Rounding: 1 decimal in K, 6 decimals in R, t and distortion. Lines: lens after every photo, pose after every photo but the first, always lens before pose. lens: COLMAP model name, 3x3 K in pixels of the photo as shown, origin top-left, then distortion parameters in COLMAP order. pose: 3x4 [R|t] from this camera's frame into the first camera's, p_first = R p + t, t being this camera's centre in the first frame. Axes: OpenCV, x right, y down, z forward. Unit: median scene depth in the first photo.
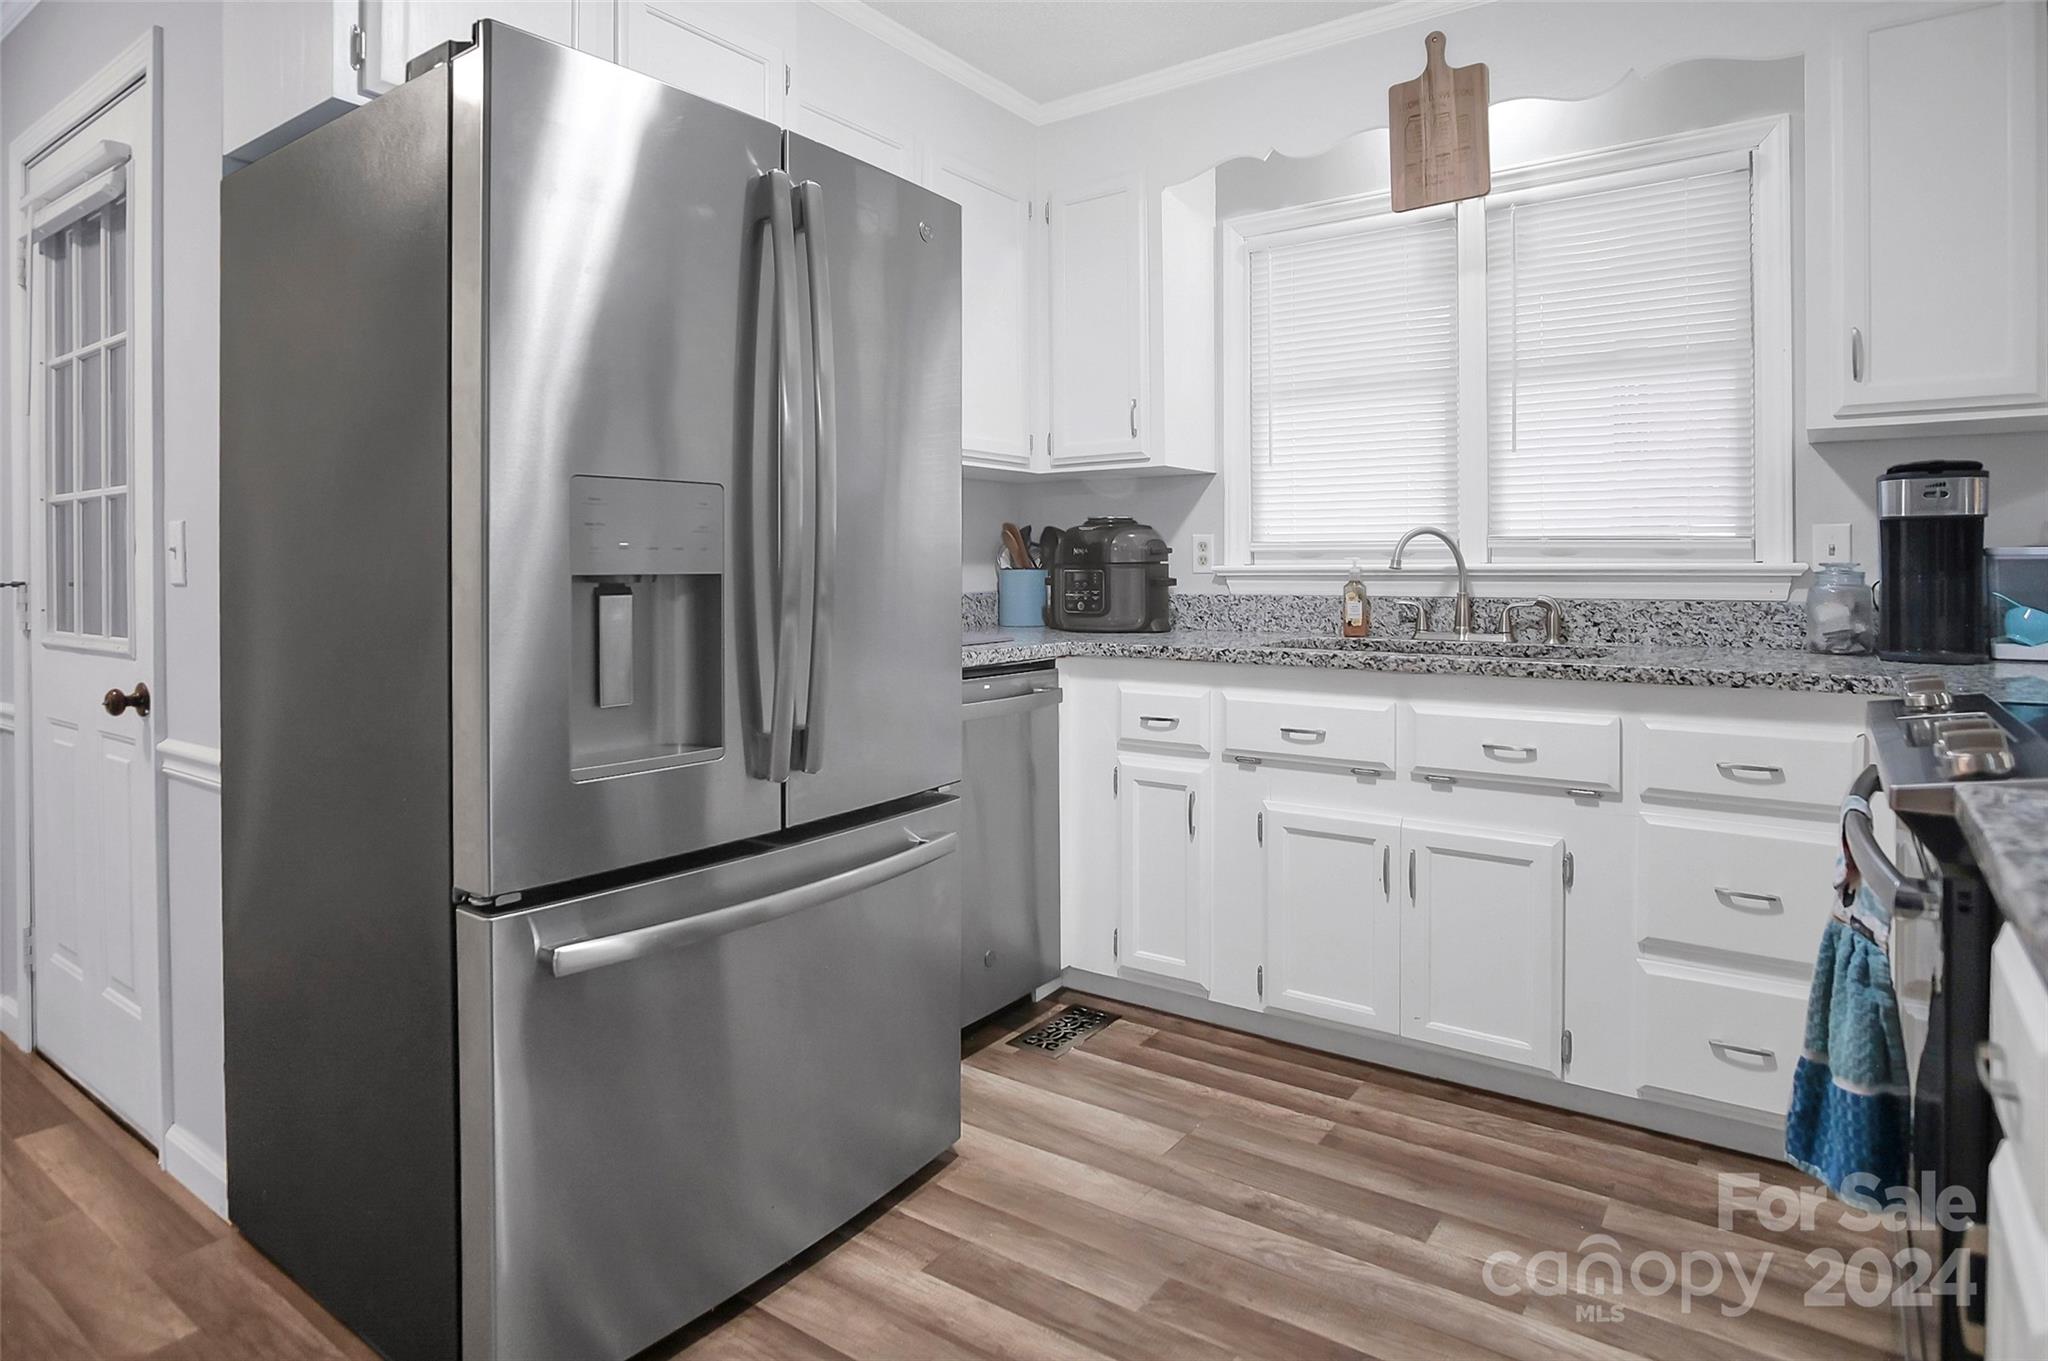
lens RADIAL K [[1159.9, 0, 1026.8], [0, 1159.9, 569.6], [0, 0, 1]] dist [-0.015832, 0.002323]
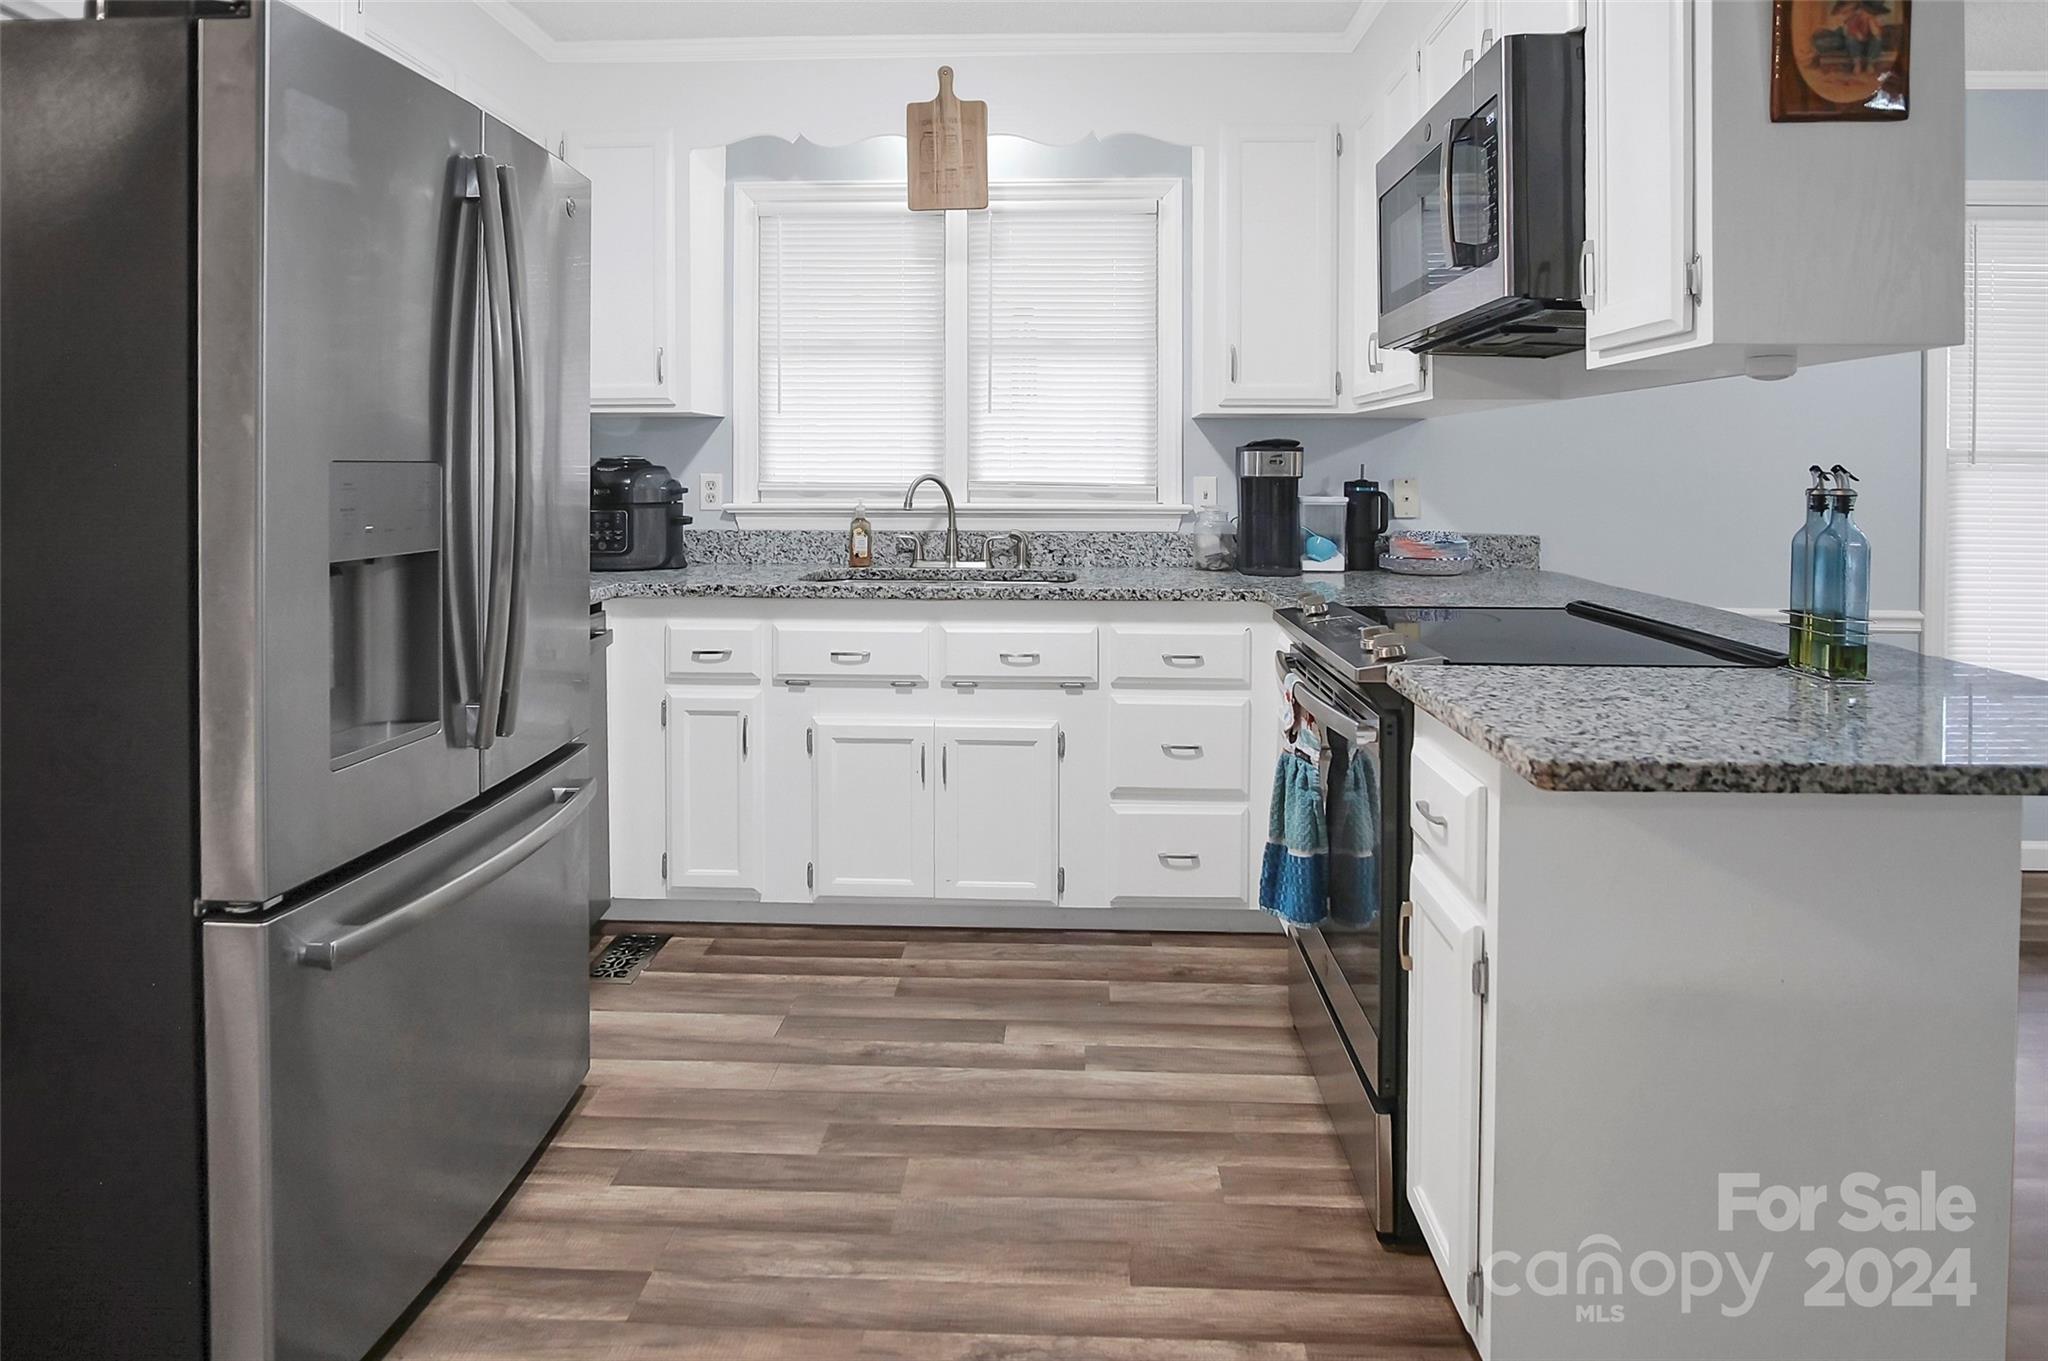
lens RADIAL K [[1189.7, 0, 1023.8], [0, 1189.7, 482.1], [0, 0, 1]] dist [-0.002059, -0.000850]
pose [[0.844001, -0.002756, 0.536335, -0.260021], [-0.002051, 0.999963, 0.008367, -0.044109], [-0.536338, -0.008162, 0.843964, -0.102539]]
